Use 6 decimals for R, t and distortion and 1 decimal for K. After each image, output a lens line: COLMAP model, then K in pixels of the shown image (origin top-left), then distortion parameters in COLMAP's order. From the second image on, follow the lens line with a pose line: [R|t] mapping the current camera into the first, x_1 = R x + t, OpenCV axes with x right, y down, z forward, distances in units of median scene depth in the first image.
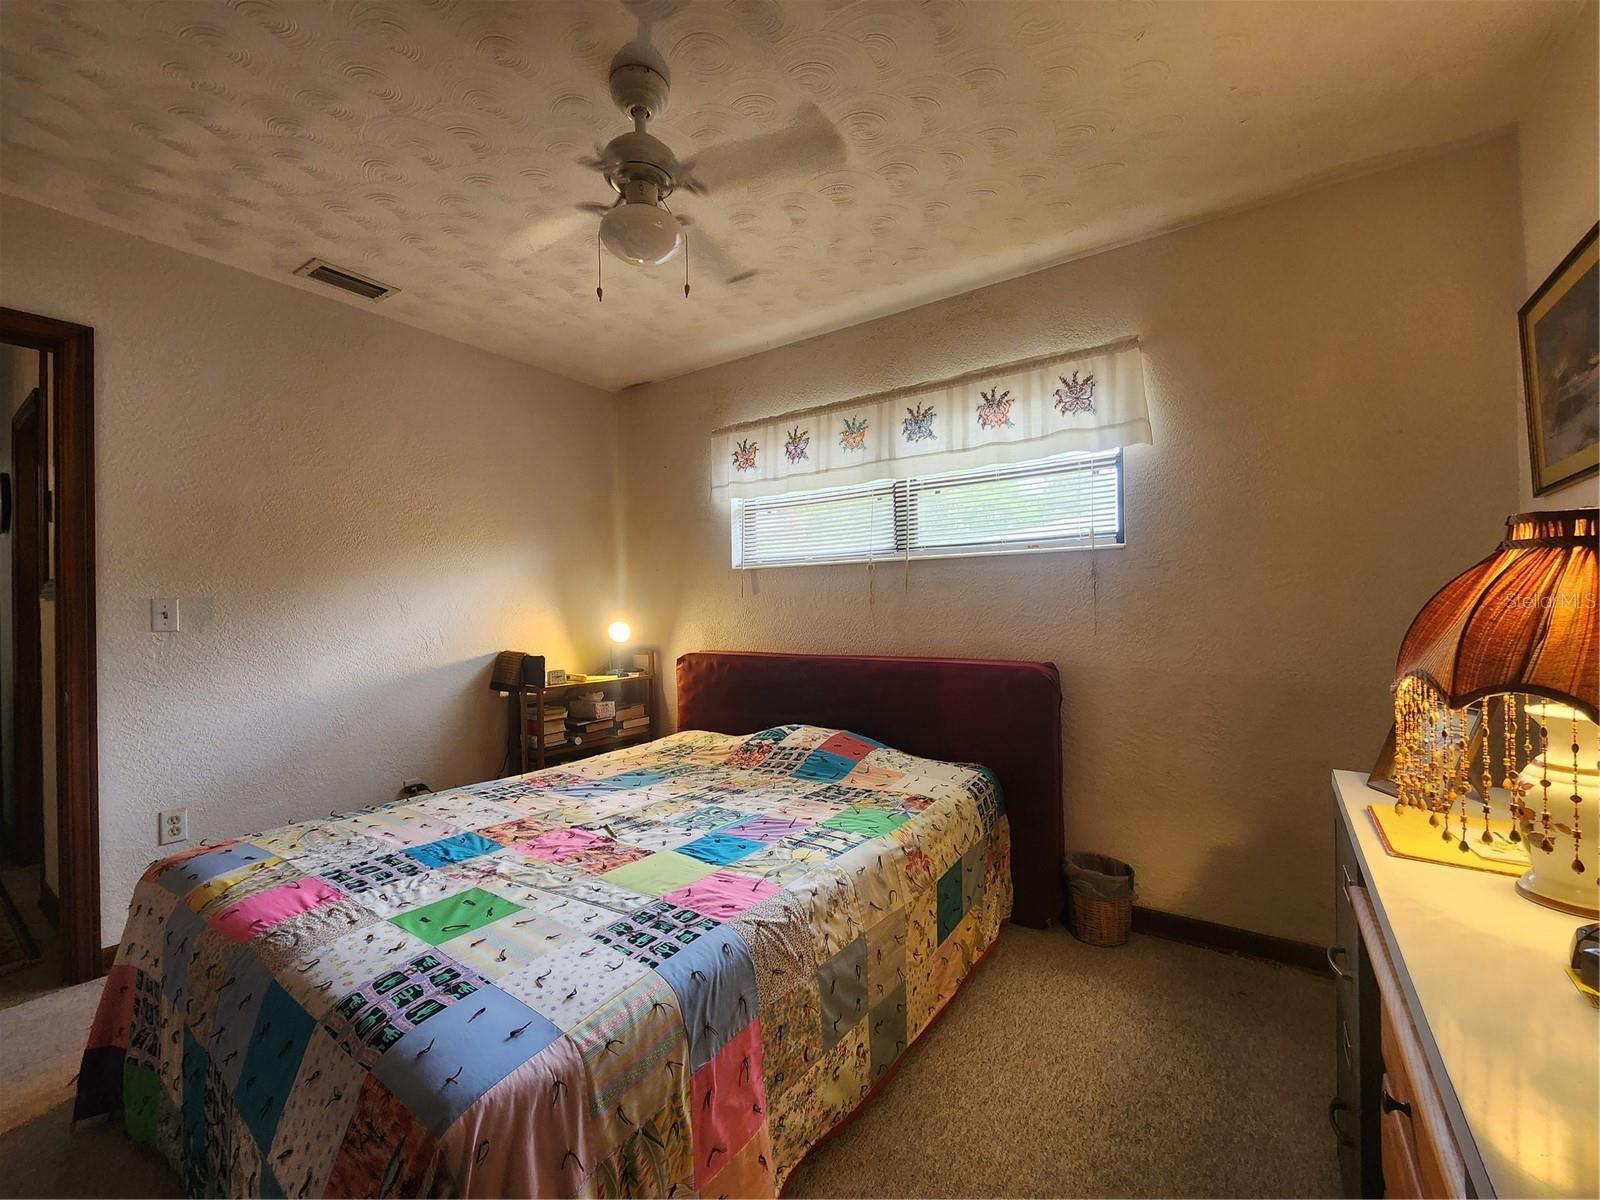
lens RADIAL K [[652.9, 0, 809.6], [0, 652.9, 600.7], [0, 0, 1]] dist [-0.002890, 0.000756]
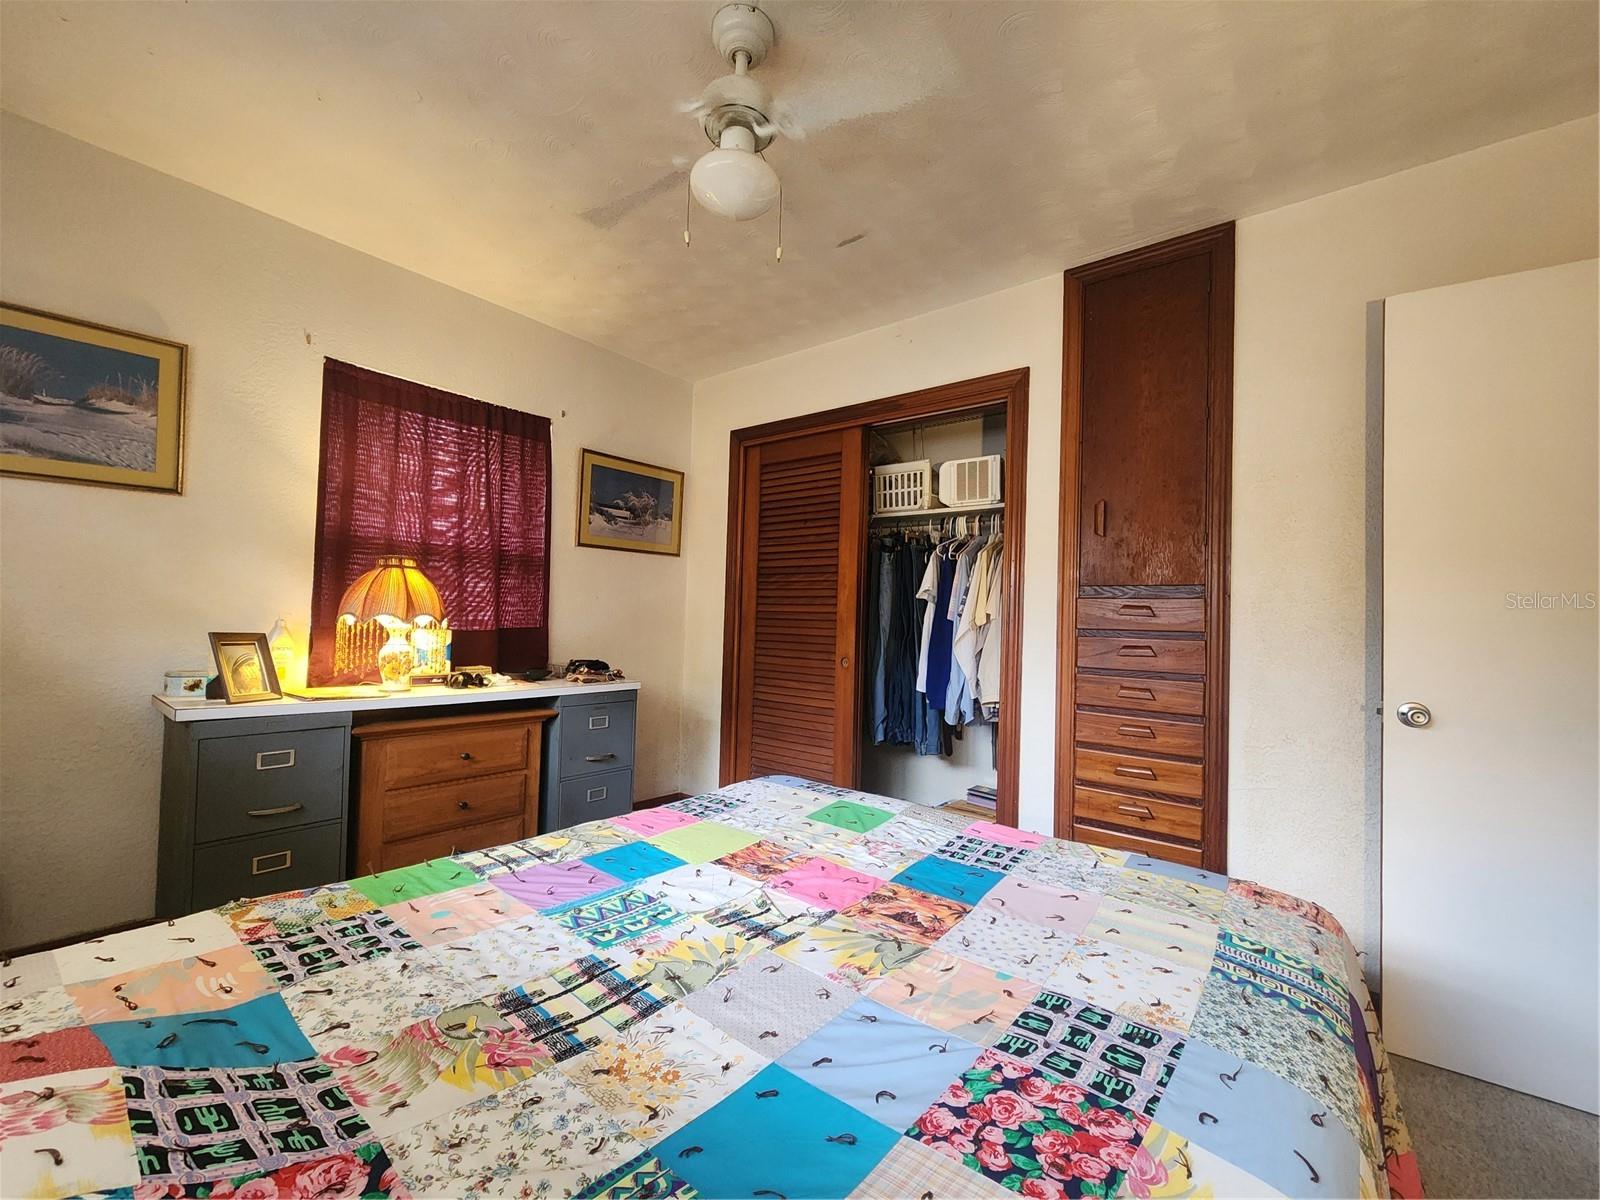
lens RADIAL K [[652.9, 0, 809.6], [0, 652.9, 600.7], [0, 0, 1]] dist [-0.002890, 0.000756]
pose [[-0.997141, -0.019450, 0.073013, -0.409952], [-0.021907, 0.999215, -0.033005, 0.057917], [-0.072314, -0.034510, -0.996785, 1.796532]]
